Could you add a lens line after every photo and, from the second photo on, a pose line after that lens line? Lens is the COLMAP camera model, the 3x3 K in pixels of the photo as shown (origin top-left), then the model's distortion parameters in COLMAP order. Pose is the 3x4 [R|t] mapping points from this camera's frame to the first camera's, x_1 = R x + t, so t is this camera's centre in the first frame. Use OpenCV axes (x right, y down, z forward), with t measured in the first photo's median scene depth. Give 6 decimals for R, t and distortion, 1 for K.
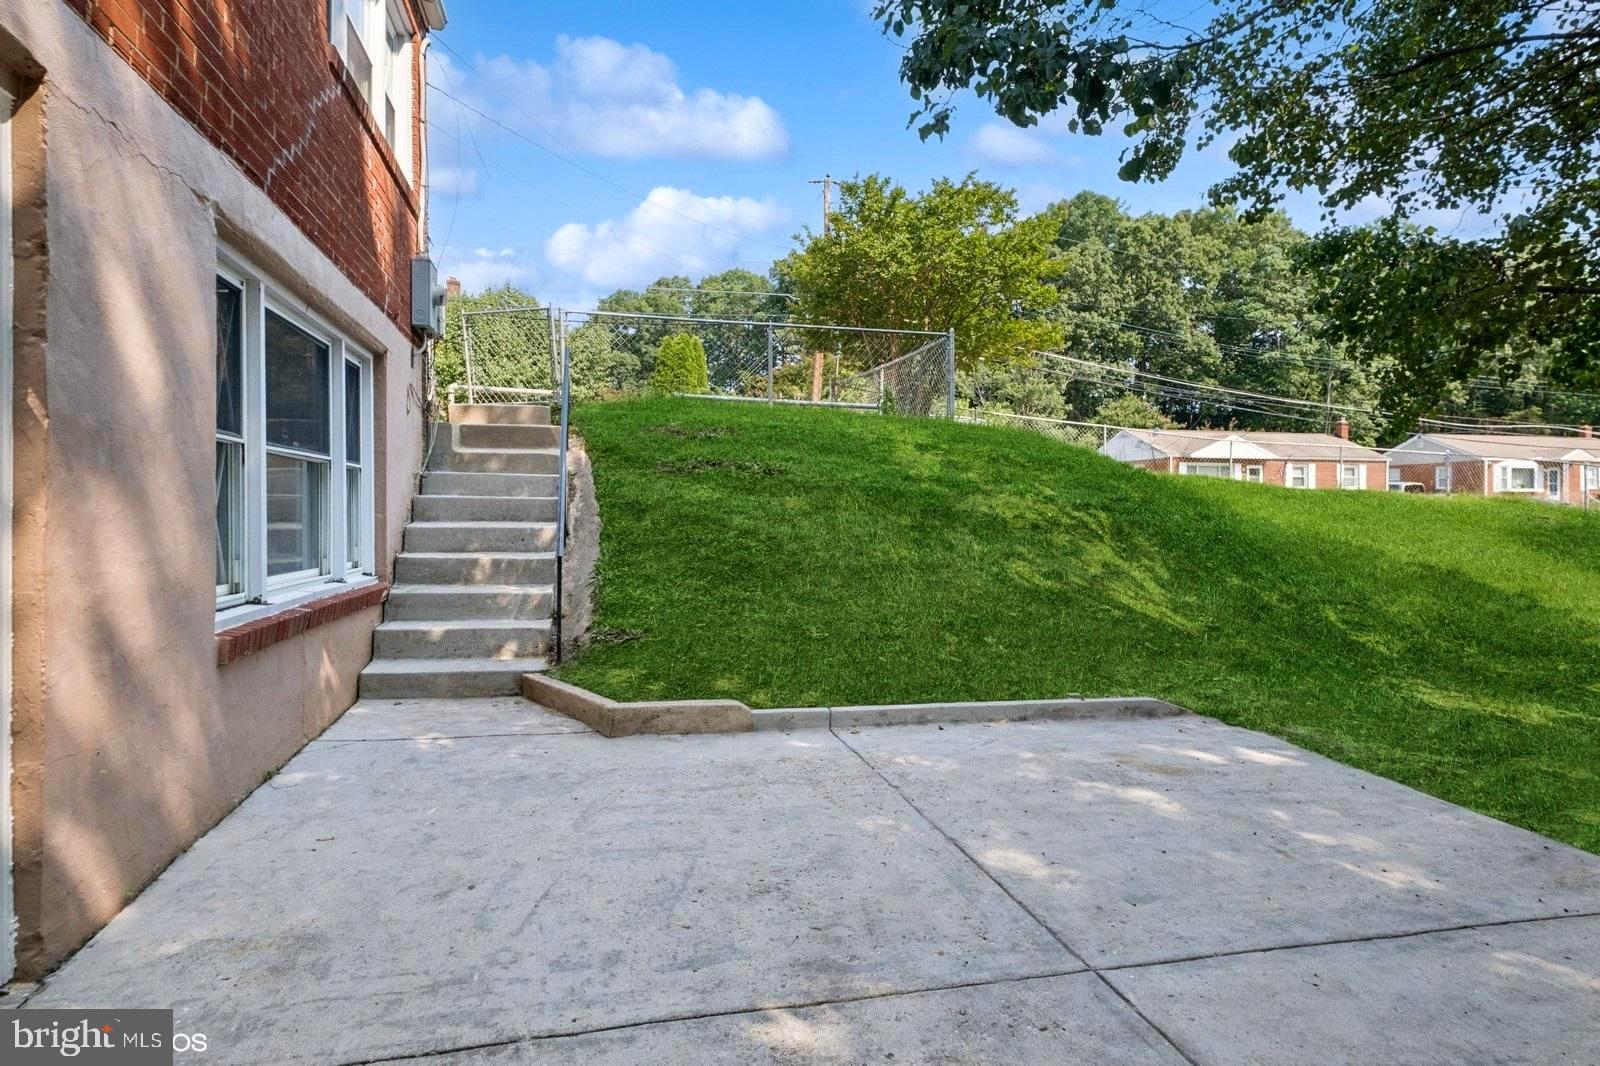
lens RADIAL K [[859.6, 0, 795.4], [0, 859.6, 528.2], [0, 0, 1]] dist [0.005040, -0.000035]
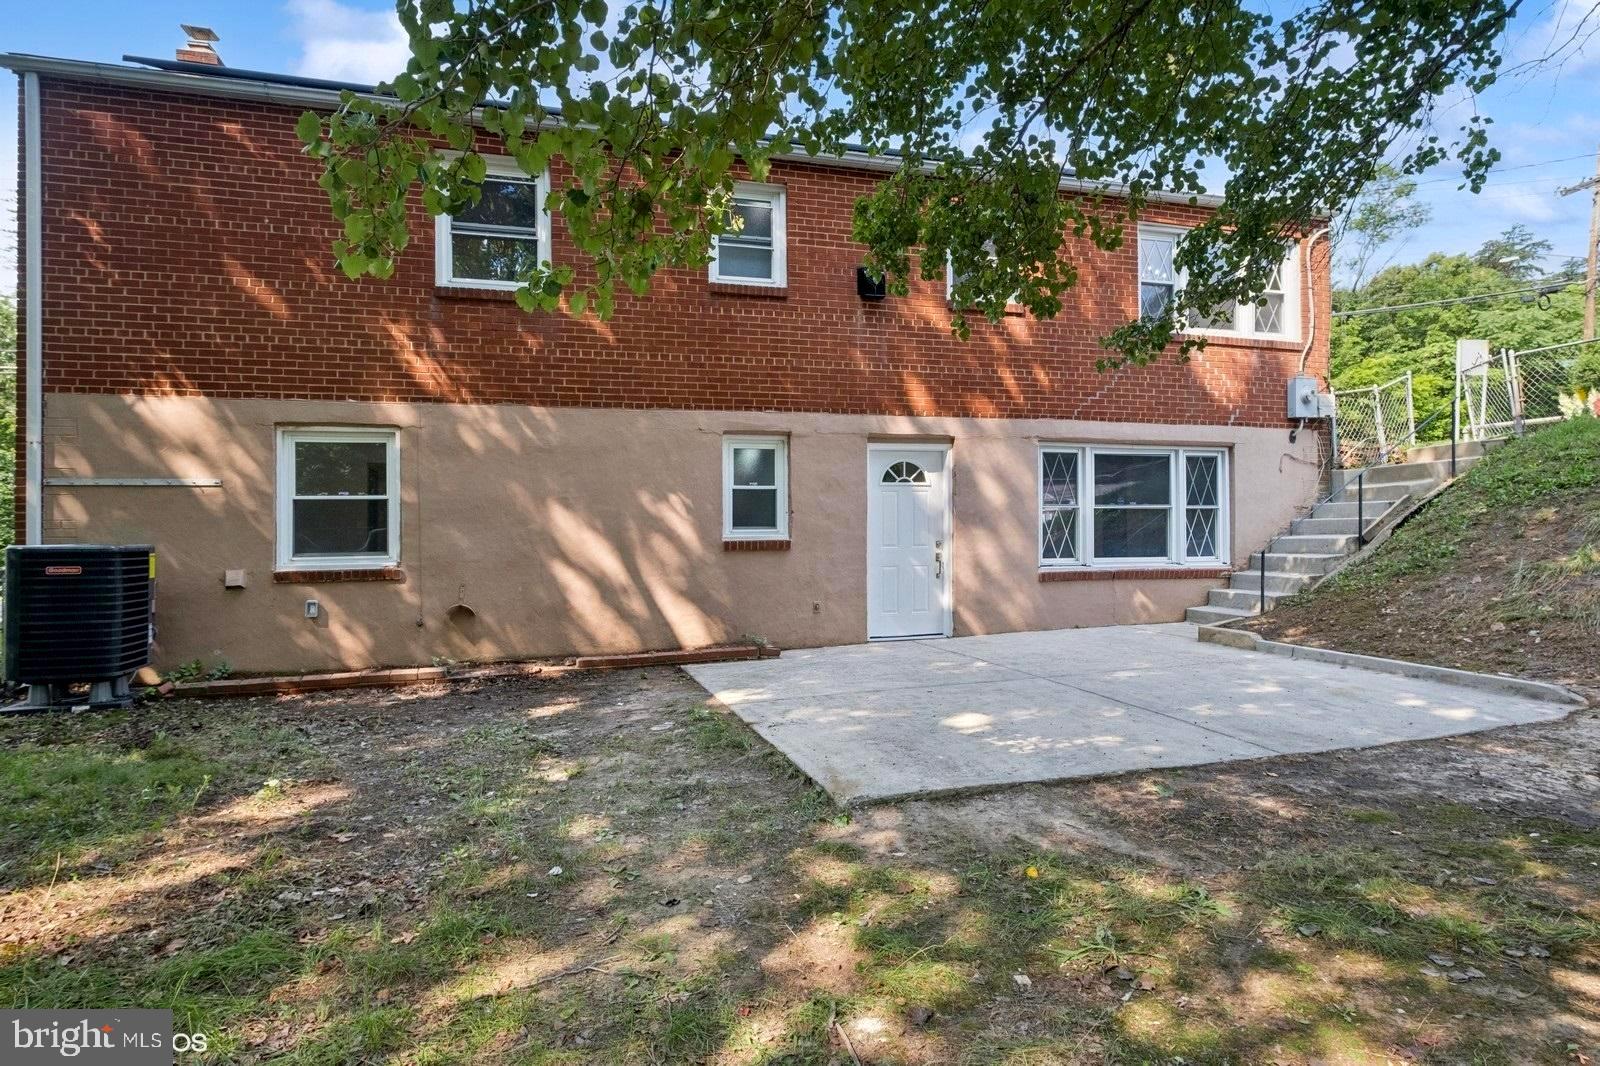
lens RADIAL K [[859.6, 0, 799.4], [0, 859.6, 535.5], [0, 0, 1]] dist [0.005040, -0.000035]
pose [[0.054732, -0.006423, -0.998480, 1.249838], [-0.005548, 0.999962, -0.006736, 0.010904], [0.998486, 0.005908, 0.054694, -0.037384]]
